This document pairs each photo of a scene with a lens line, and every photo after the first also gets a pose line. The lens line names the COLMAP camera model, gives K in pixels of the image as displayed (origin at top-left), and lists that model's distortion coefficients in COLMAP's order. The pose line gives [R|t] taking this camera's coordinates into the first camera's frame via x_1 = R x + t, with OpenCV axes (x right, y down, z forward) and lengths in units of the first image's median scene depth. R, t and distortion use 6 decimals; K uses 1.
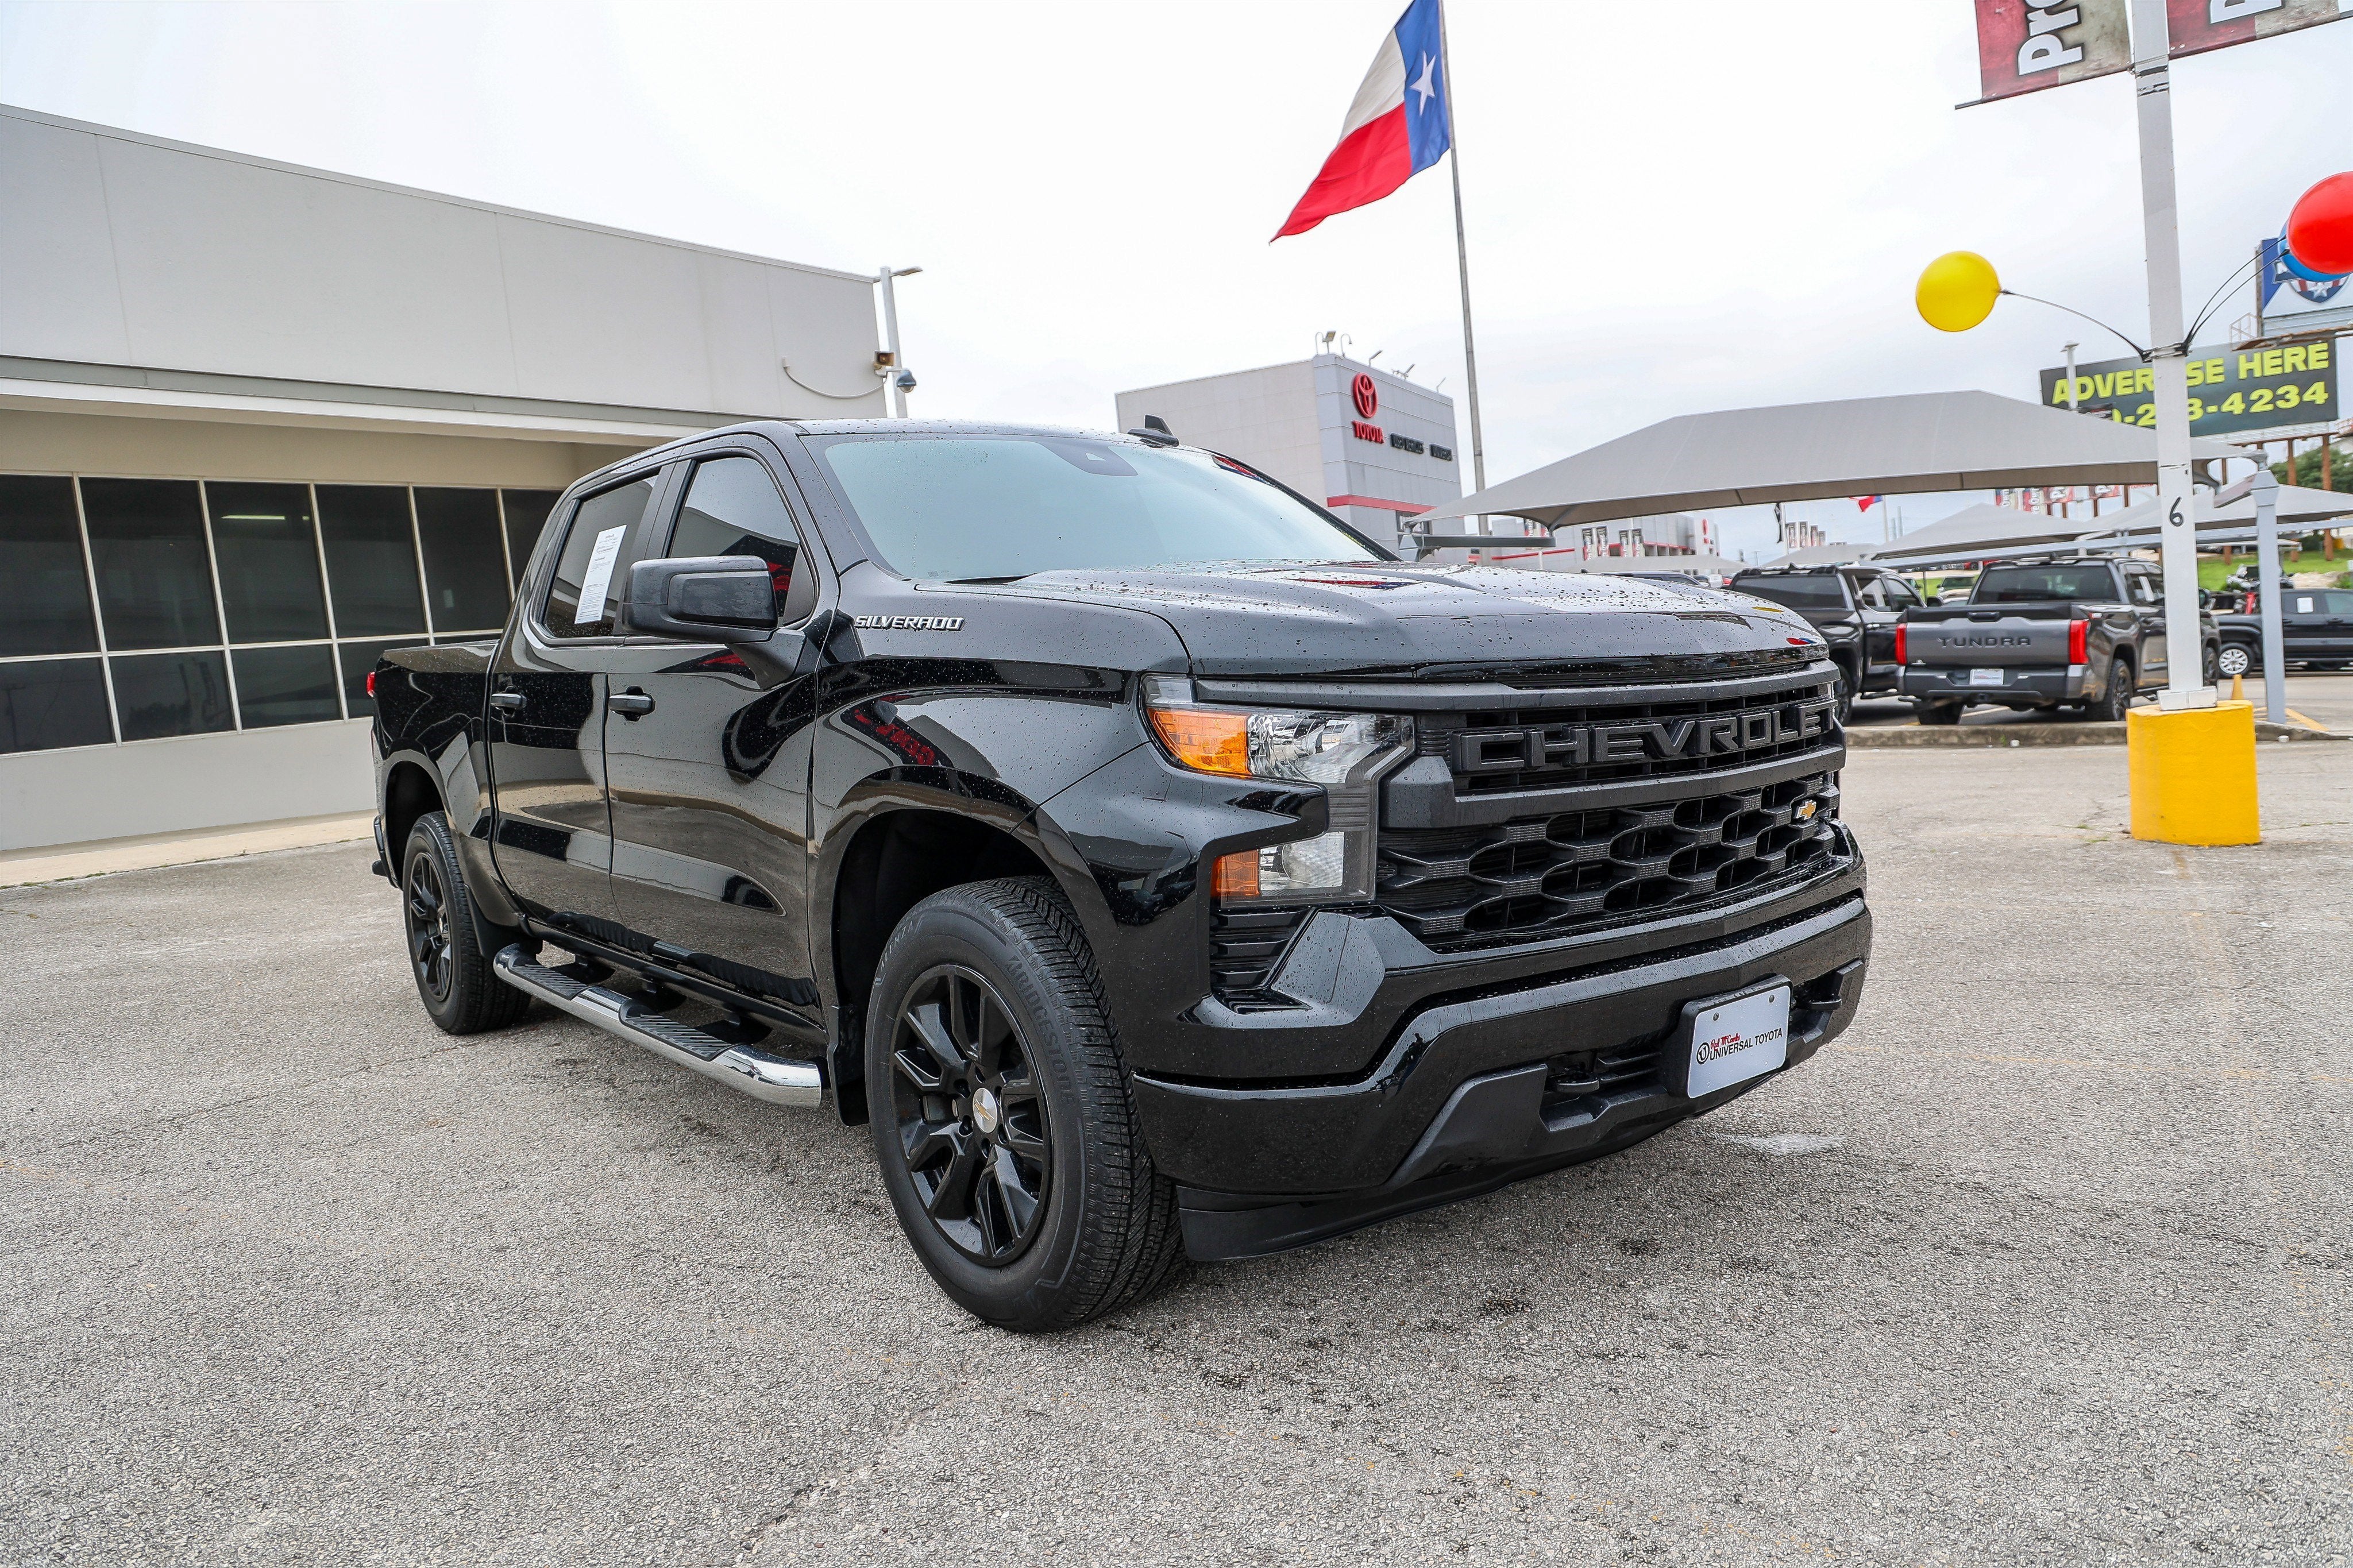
lens RADIAL K [[1640.8, 0, 1176.5], [0, 1640.8, 784.0], [0, 0, 1]] dist [-0.099936, 0.063877]
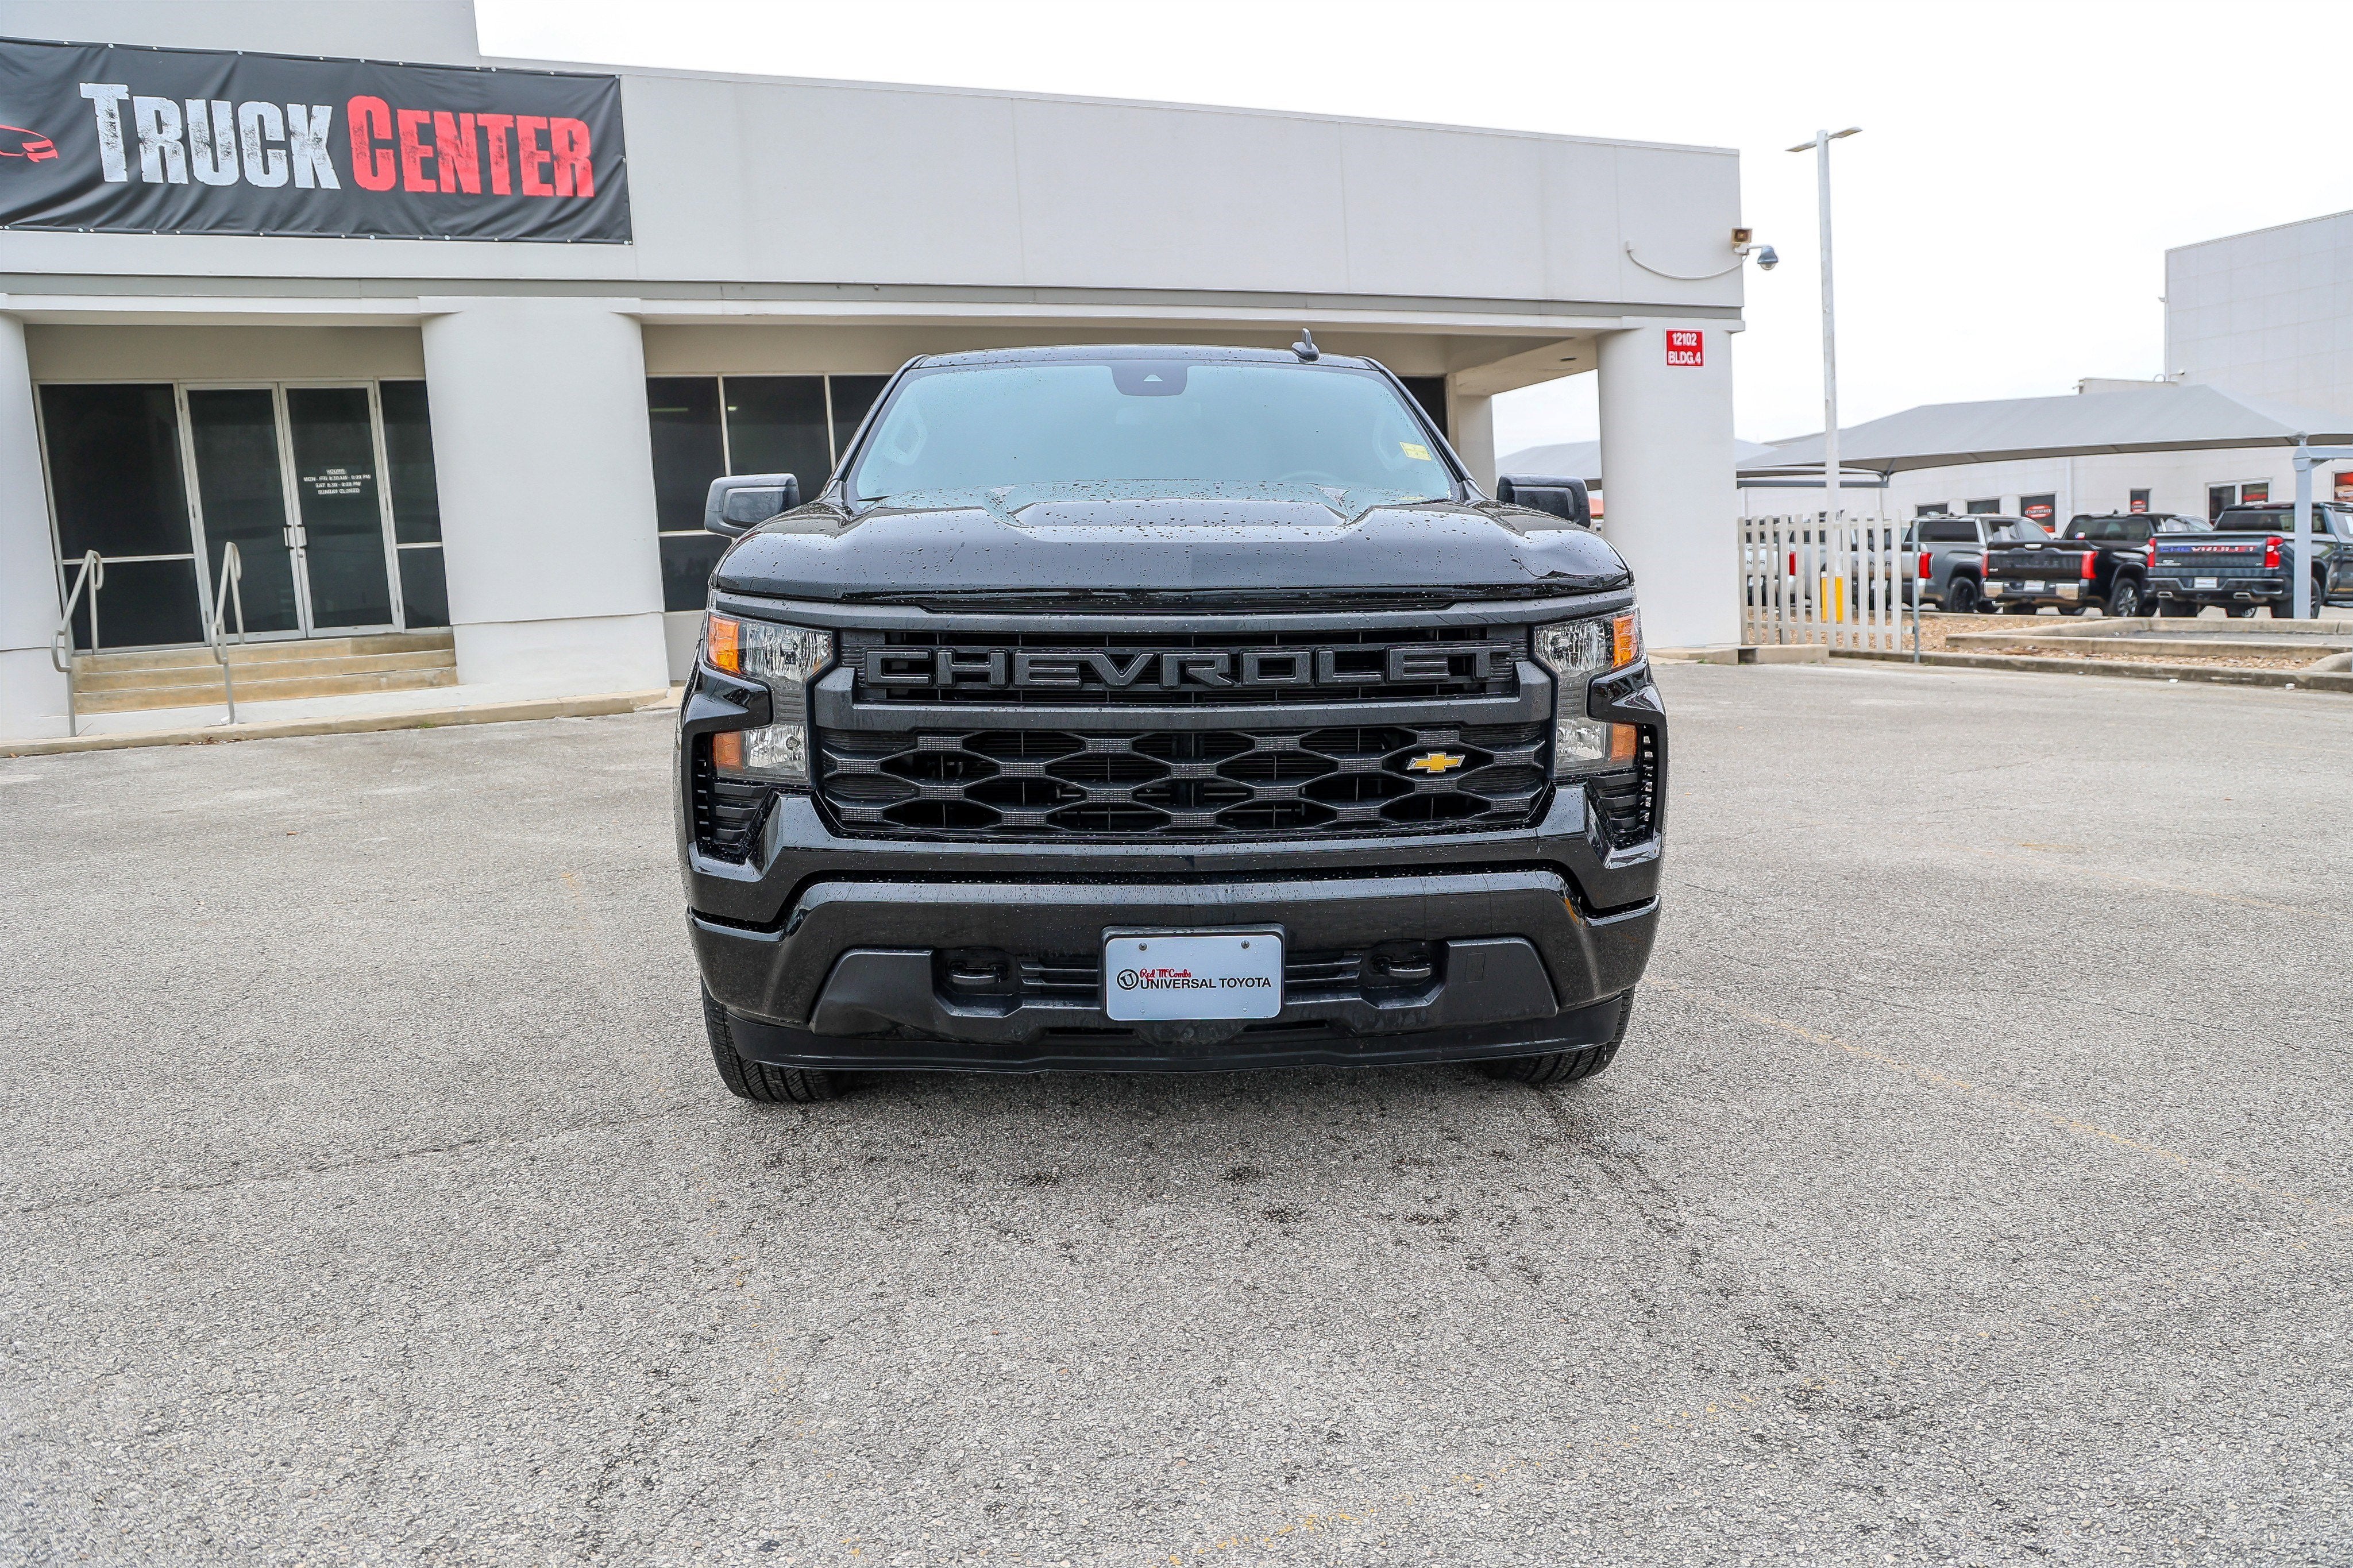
lens RADIAL K [[1620.8, 0, 1131.2], [0, 1620.8, 786.8], [0, 0, 1]] dist [-0.098789, 0.069109]
pose [[0.797391, 0.119517, -0.591510, 0.817653], [-0.073546, 0.992132, 0.101320, -0.051821], [0.598965, -0.037289, 0.799907, 0.168693]]
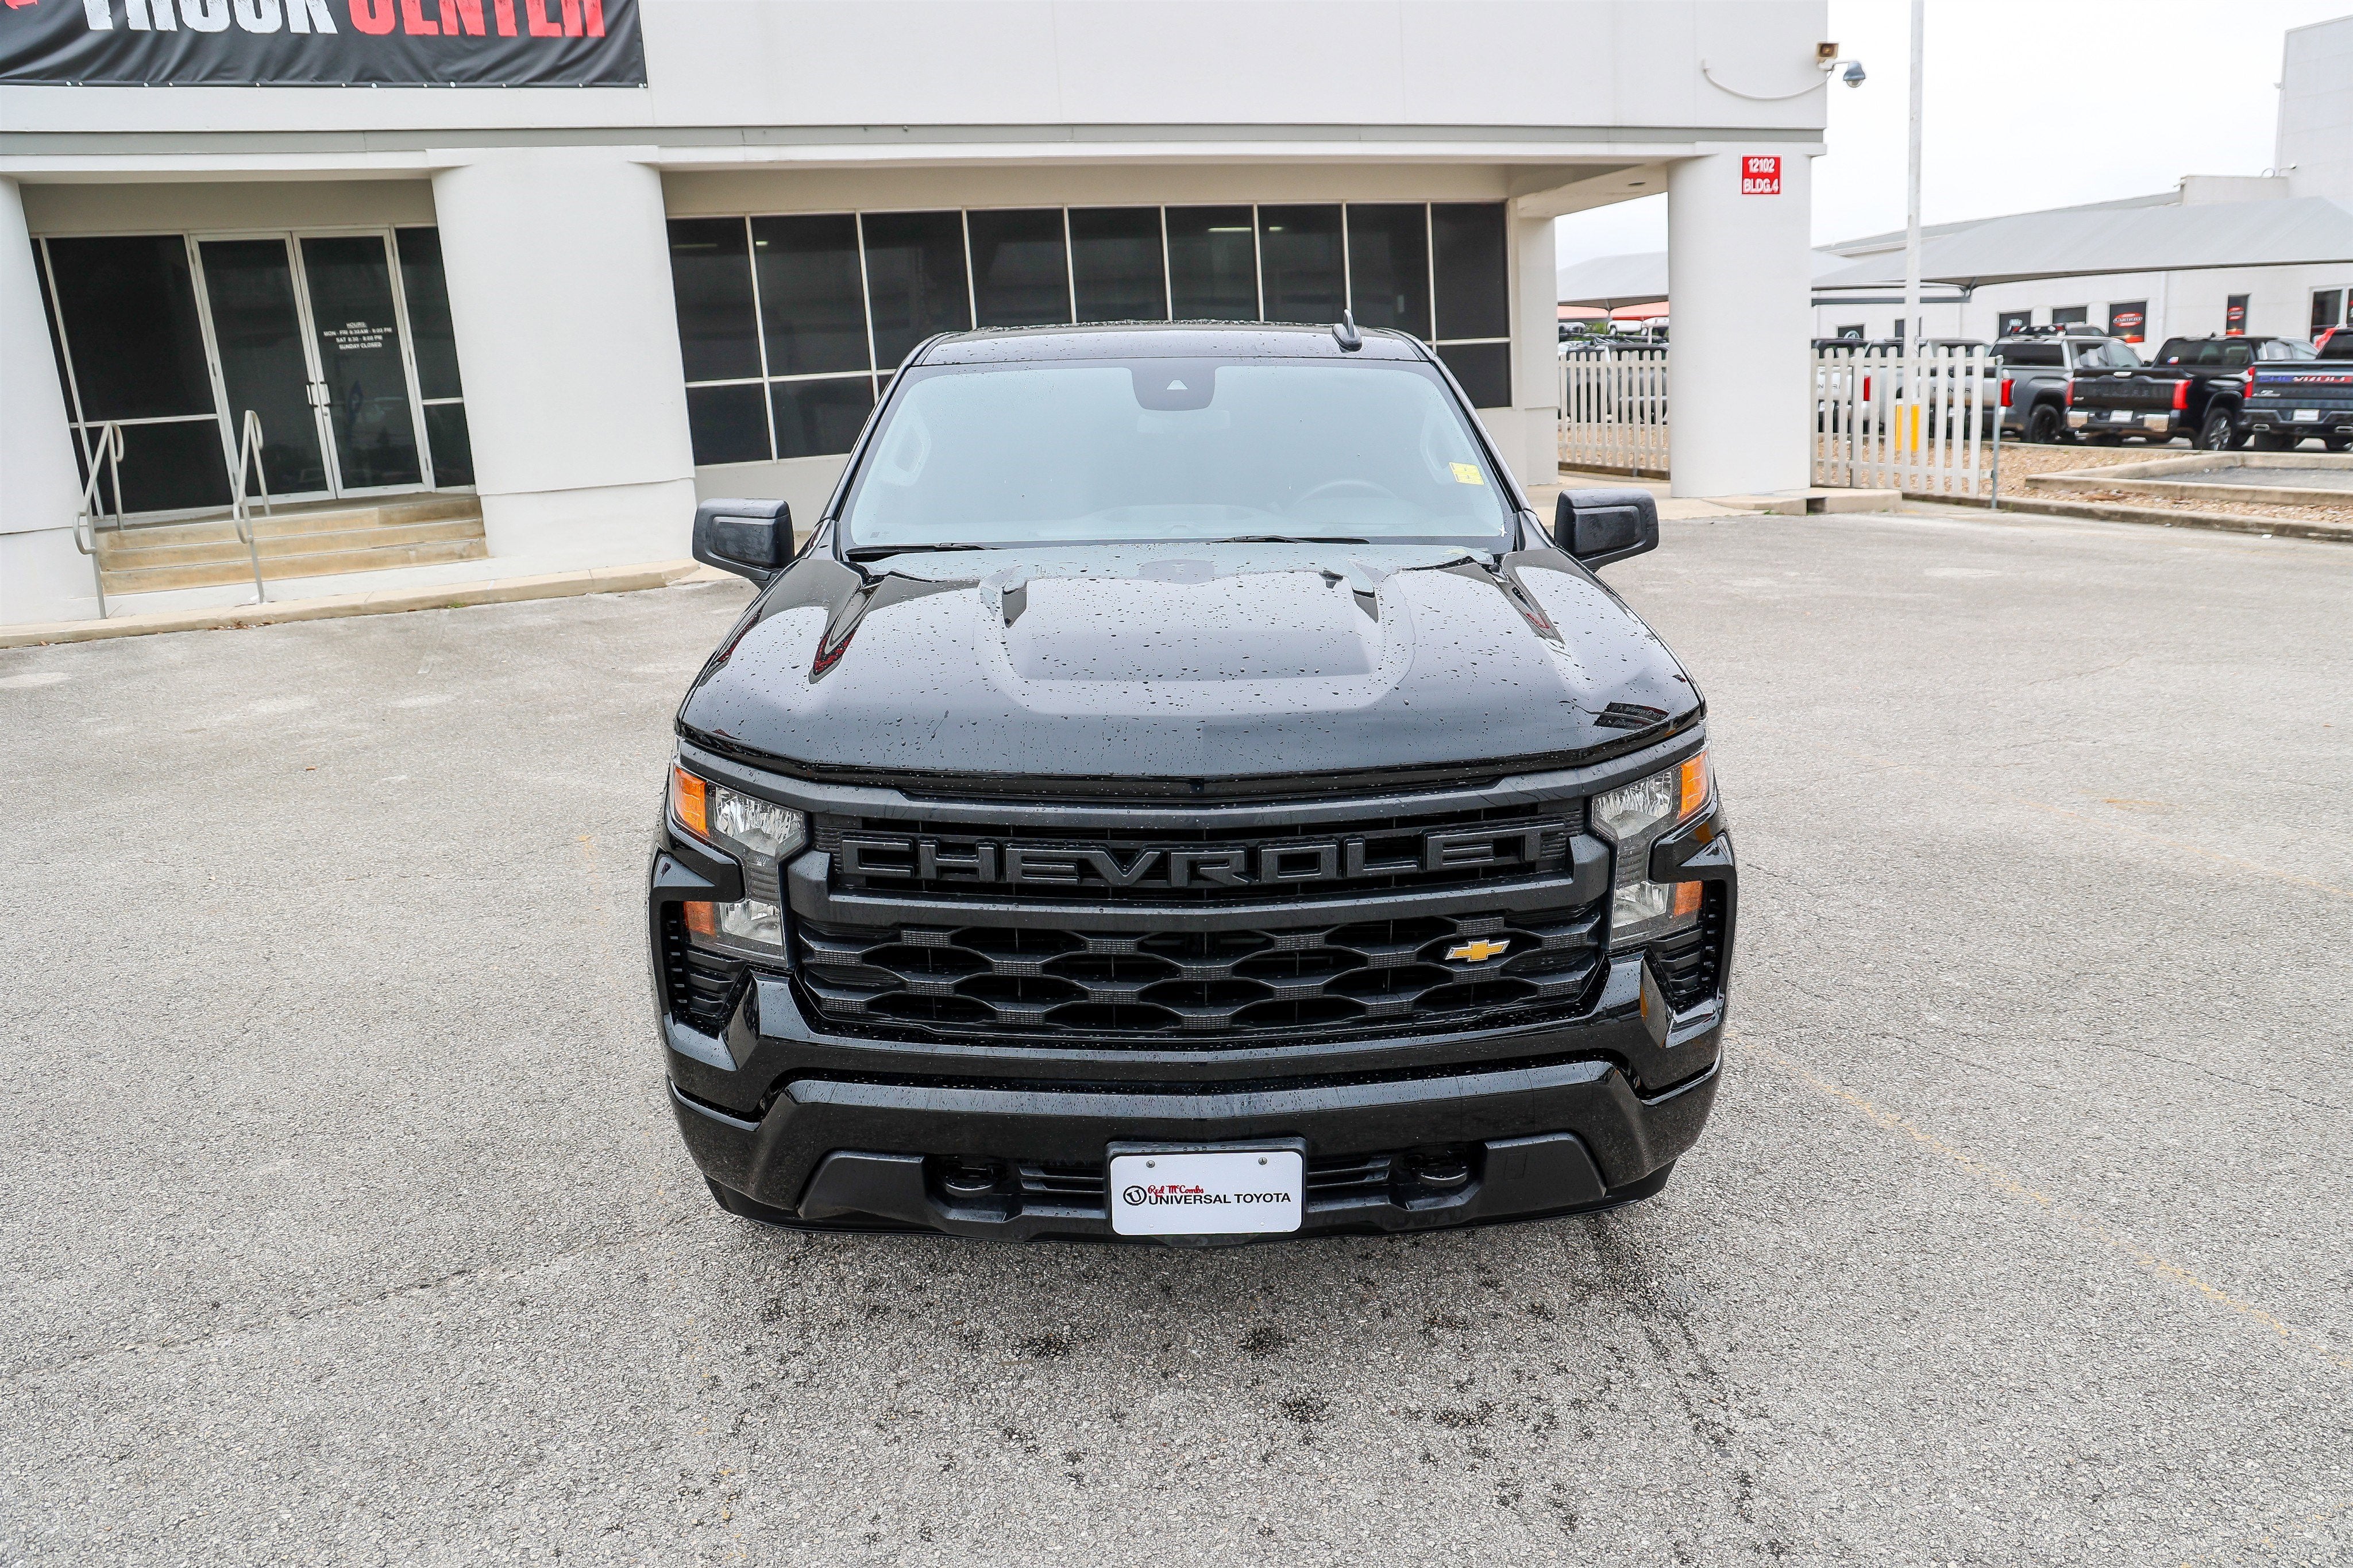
lens RADIAL K [[1619.0, 0, 1143.2], [0, 1619.0, 776.4], [0, 0, 1]] dist [-0.093161, 0.062083]
pose [[0.783011, 0.184793, -0.593924, 0.748328], [-0.064426, 0.973808, 0.218053, -0.245095], [0.618663, -0.132474, 0.774408, 0.278442]]
